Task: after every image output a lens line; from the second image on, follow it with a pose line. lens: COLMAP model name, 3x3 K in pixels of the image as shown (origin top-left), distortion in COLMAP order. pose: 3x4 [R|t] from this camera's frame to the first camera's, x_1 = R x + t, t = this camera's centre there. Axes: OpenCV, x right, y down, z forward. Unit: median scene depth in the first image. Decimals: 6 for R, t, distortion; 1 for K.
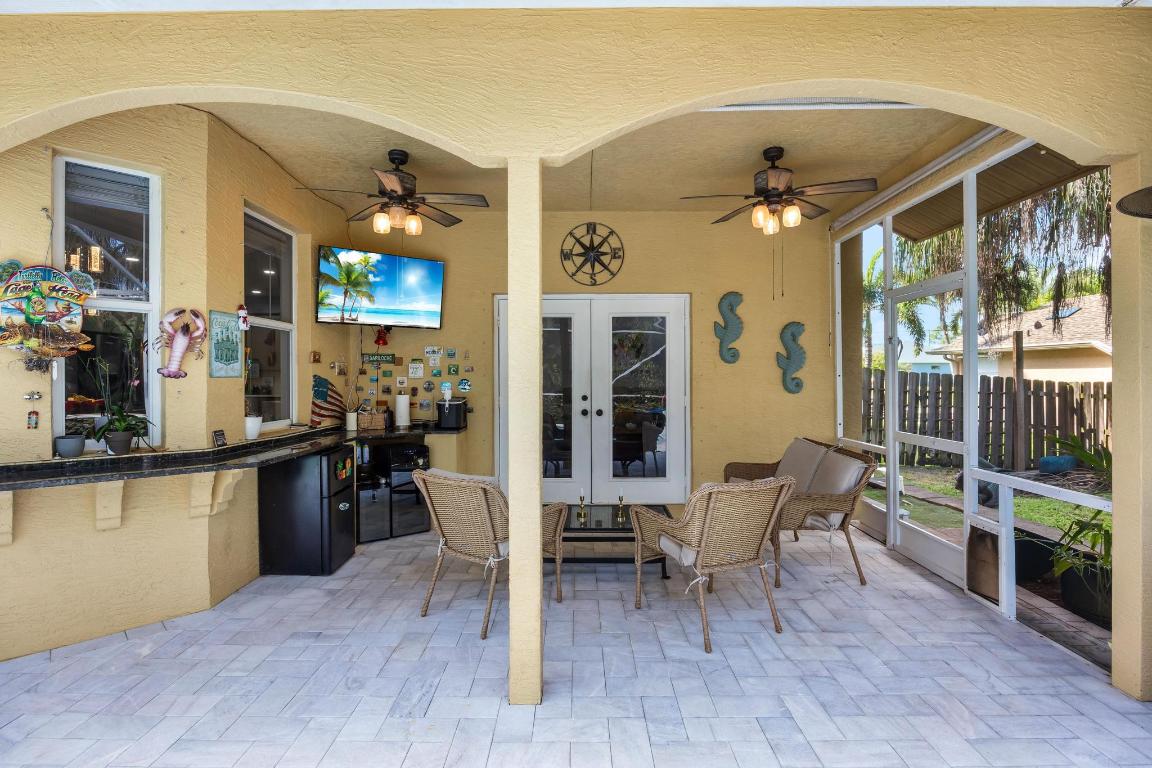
lens RADIAL K [[569.7, 0, 576.0], [0, 569.7, 384.0], [0, 0, 1]] dist [-0.002803, 0.000027]
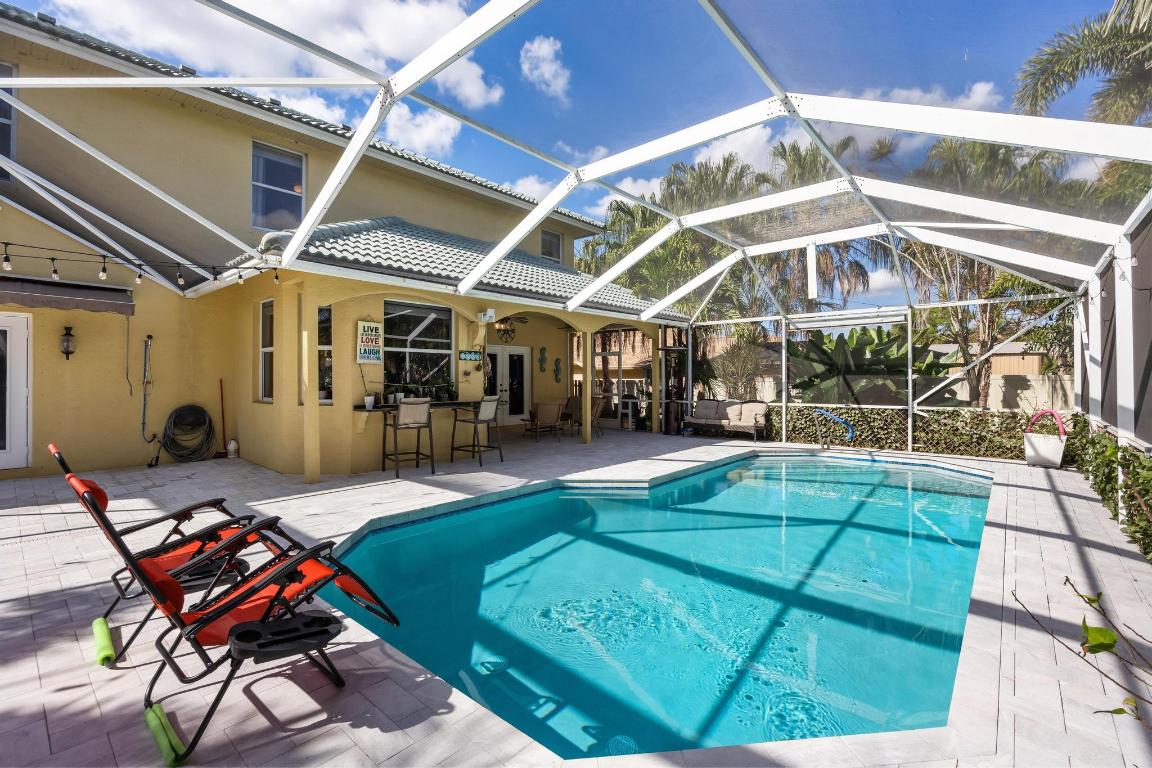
lens RADIAL K [[522.7, 0, 580.6], [0, 522.7, 379.7], [0, 0, 1]] dist [-0.027375, 0.000020]
pose [[0.647492, 0.001600, 0.762071, -1.646907], [0.001785, 0.999992, -0.003616, 0.010729], [-0.762070, 0.003702, 0.647484, -0.855834]]
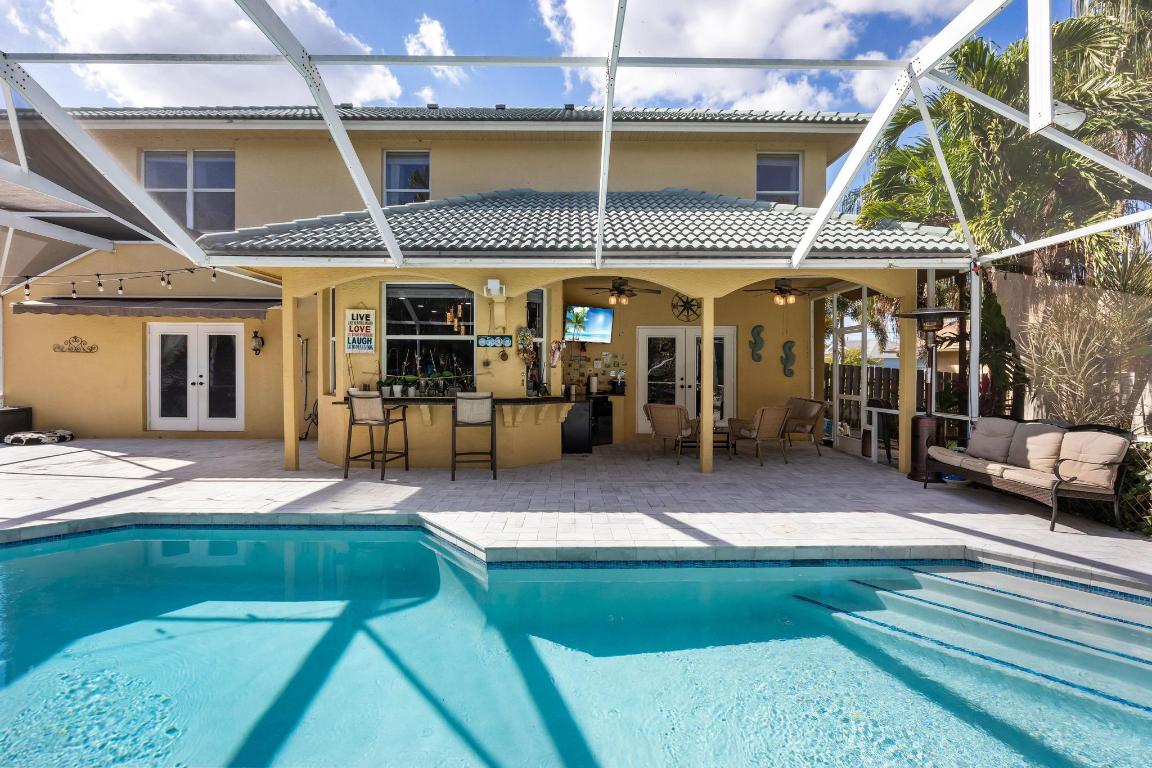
lens RADIAL K [[533.4, 0, 576.0], [0, 533.4, 384.0], [0, 0, 1]] dist [-0.007309, -0.000165]
pose [[0.999969, 0.004839, 0.006290, -0.382341], [-0.004945, 0.999844, 0.016931, 0.013371], [-0.006208, -0.016961, 0.999837, -0.876061]]
